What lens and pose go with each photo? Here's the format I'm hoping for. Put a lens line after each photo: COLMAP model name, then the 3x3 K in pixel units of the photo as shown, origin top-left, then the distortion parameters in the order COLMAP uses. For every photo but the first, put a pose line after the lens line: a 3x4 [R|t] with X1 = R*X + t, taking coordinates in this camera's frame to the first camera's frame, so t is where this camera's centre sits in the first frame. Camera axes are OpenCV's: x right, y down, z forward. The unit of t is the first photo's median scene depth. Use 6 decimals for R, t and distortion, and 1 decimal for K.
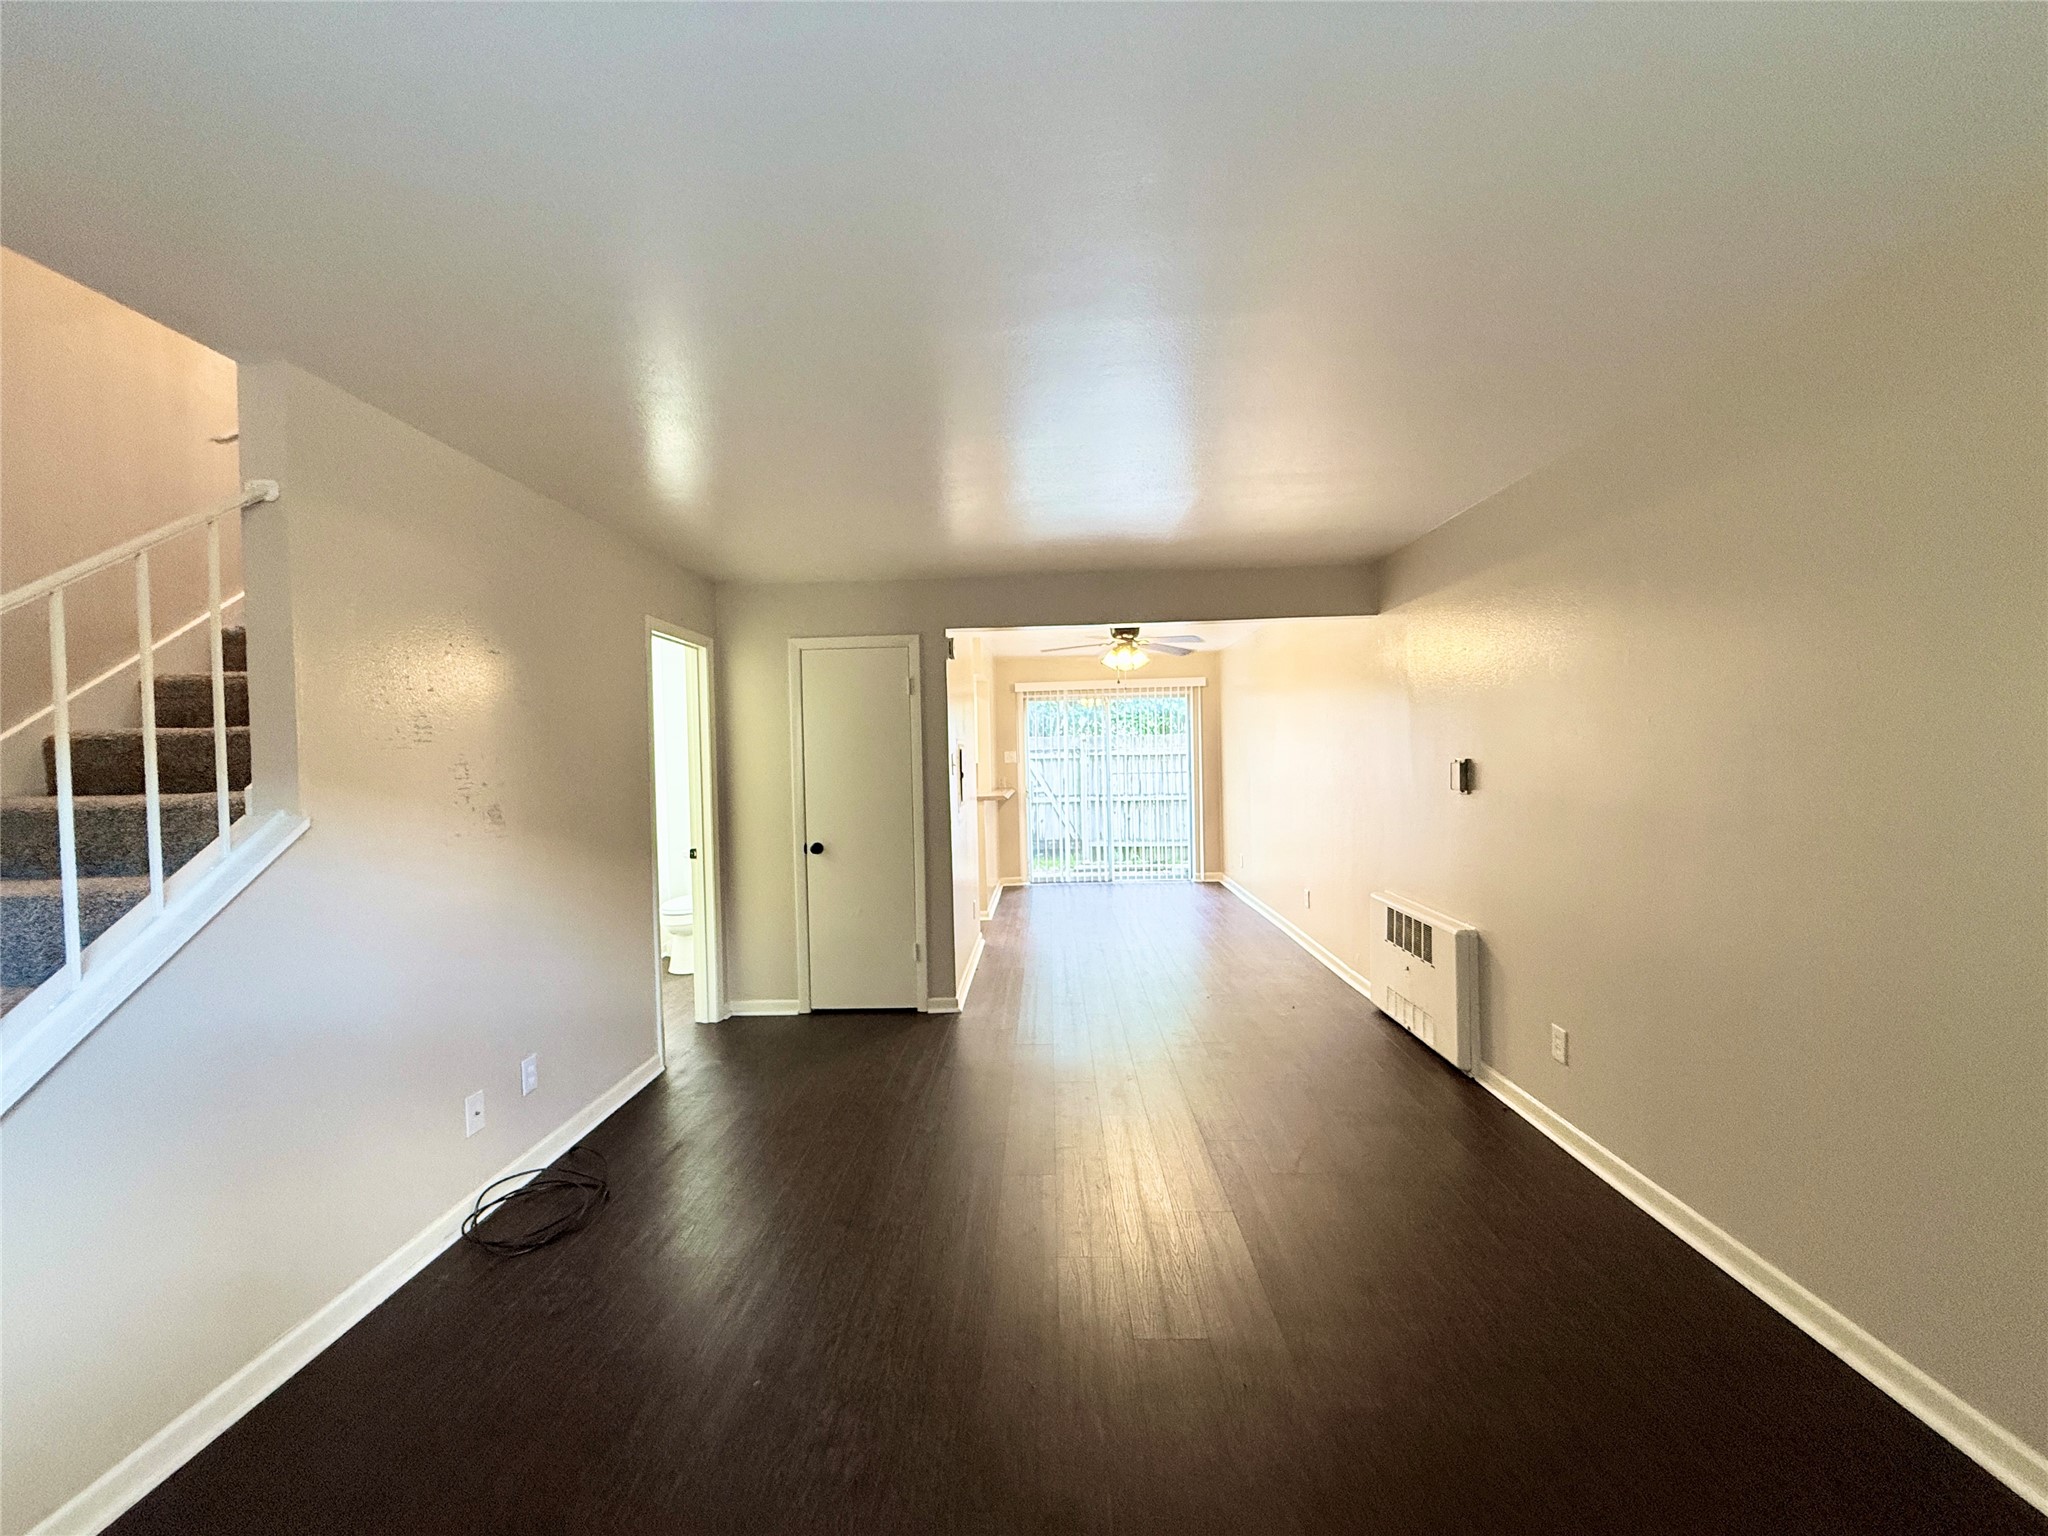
lens RADIAL K [[826.3, 0, 1018.8], [0, 826.3, 769.7], [0, 0, 1]] dist [0.014476, 0.000459]
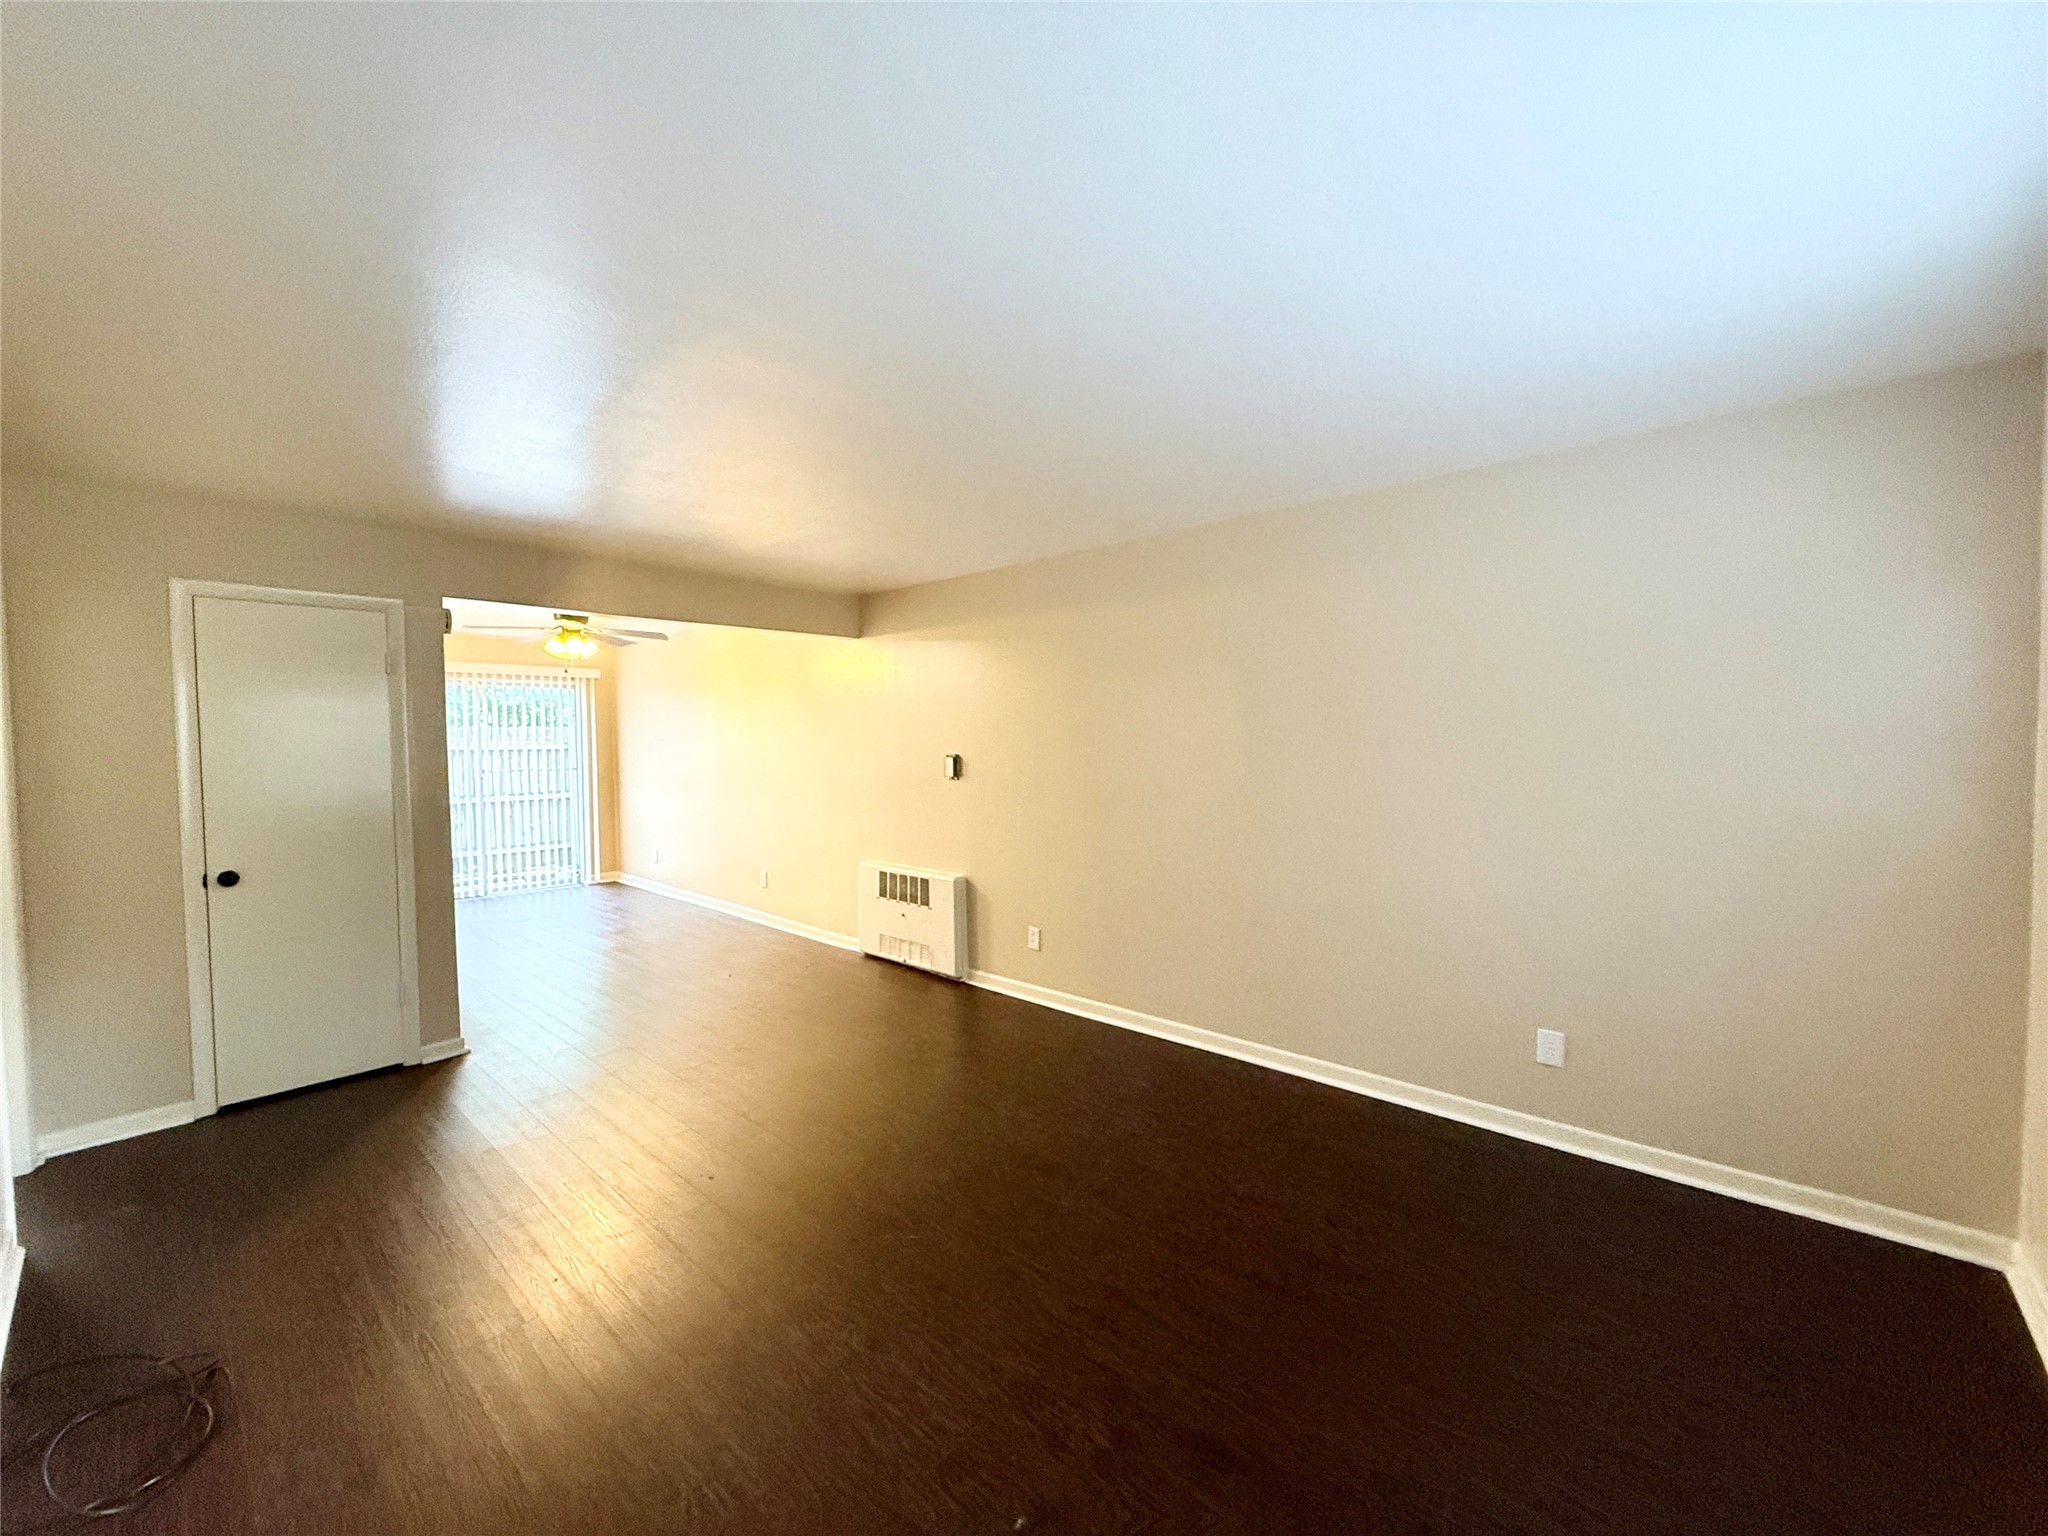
lens RADIAL K [[826.3, 0, 1015.7], [0, 826.3, 767.0], [0, 0, 1]] dist [0.014476, 0.000459]
pose [[0.647245, -0.008825, 0.762231, -0.353748], [0.008677, 0.999953, 0.004209, 0.001897], [-0.762233, 0.003889, 0.647291, 0.018890]]
